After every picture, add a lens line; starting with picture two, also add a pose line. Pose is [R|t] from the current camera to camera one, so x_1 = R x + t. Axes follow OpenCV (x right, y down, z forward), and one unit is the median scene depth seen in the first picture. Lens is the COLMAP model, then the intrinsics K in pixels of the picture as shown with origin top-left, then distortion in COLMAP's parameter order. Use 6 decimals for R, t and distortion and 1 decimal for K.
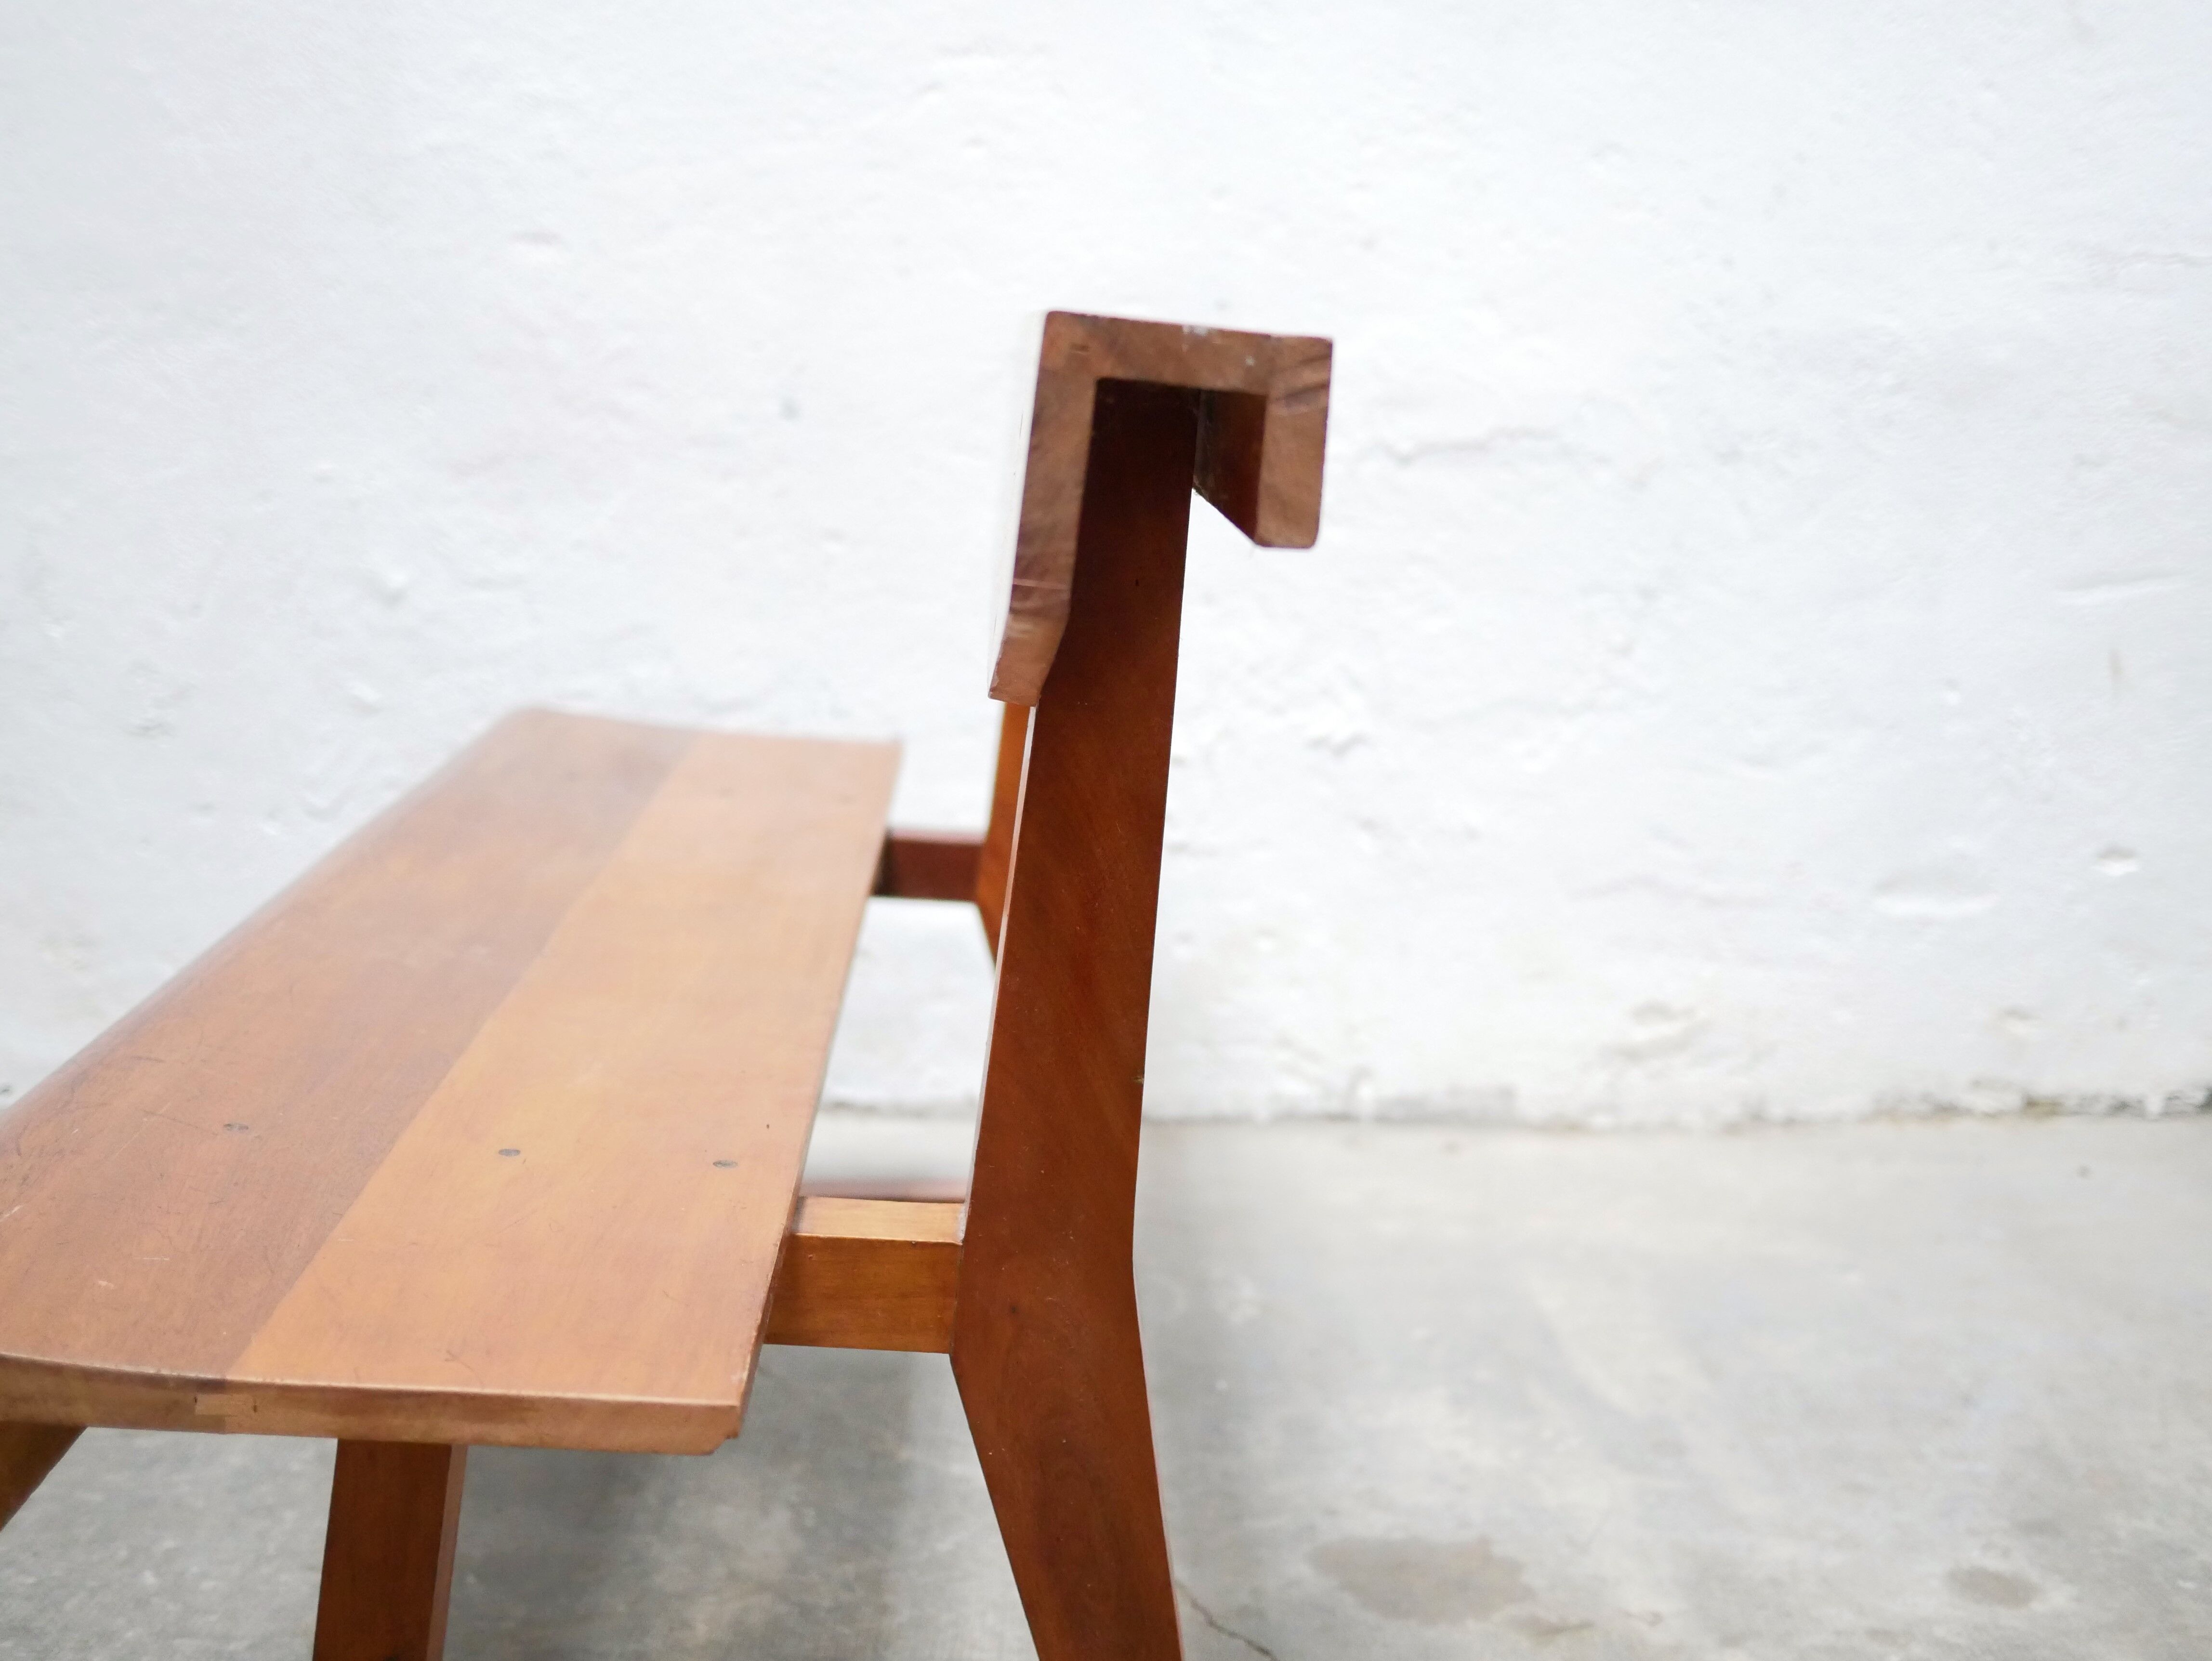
lens RADIAL K [[2494.0, 0, 1097.2], [0, 2494.0, 825.3], [0, 0, 1]] dist [-0.020771, 0.008878]
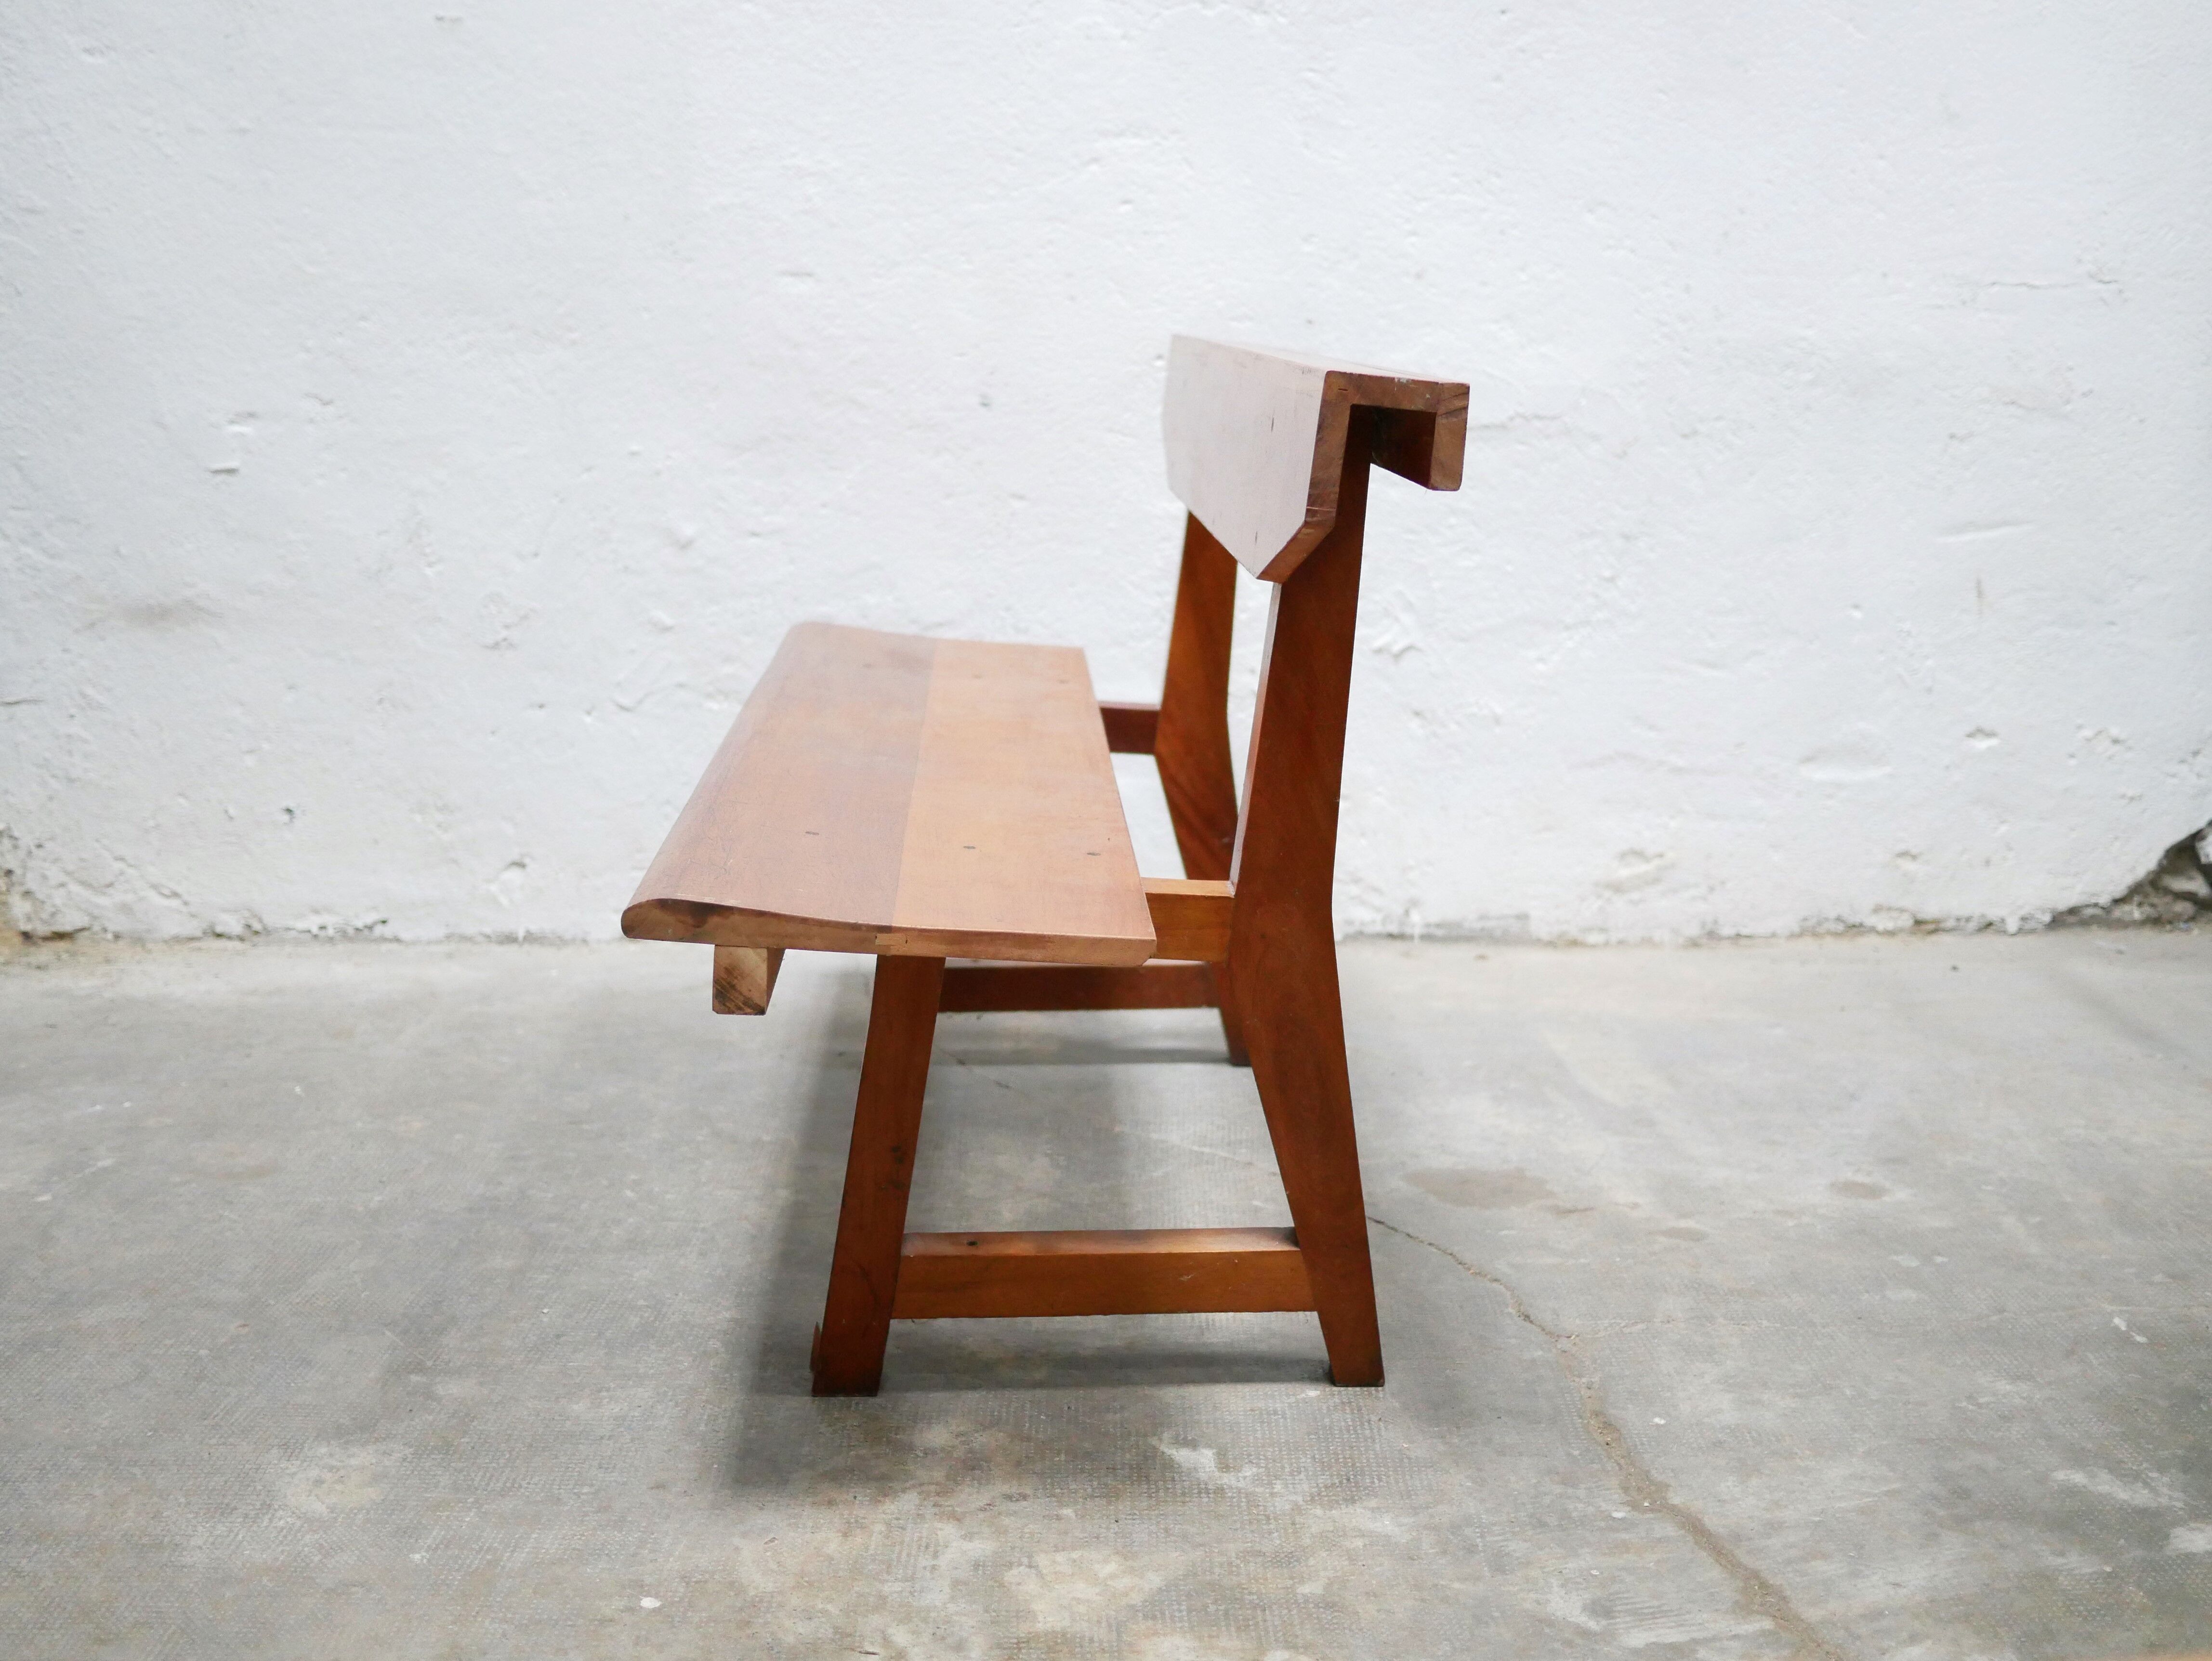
lens RADIAL K [[2476.0, 0, 1103.1], [0, 2476.0, 838.0], [0, 0, 1]] dist [-0.022513, 0.000766]
pose [[0.999954, -0.005810, 0.007685, -0.093053], [0.005677, 0.999834, 0.017309, 0.056708], [-0.007784, -0.017265, 0.999821, -0.423394]]
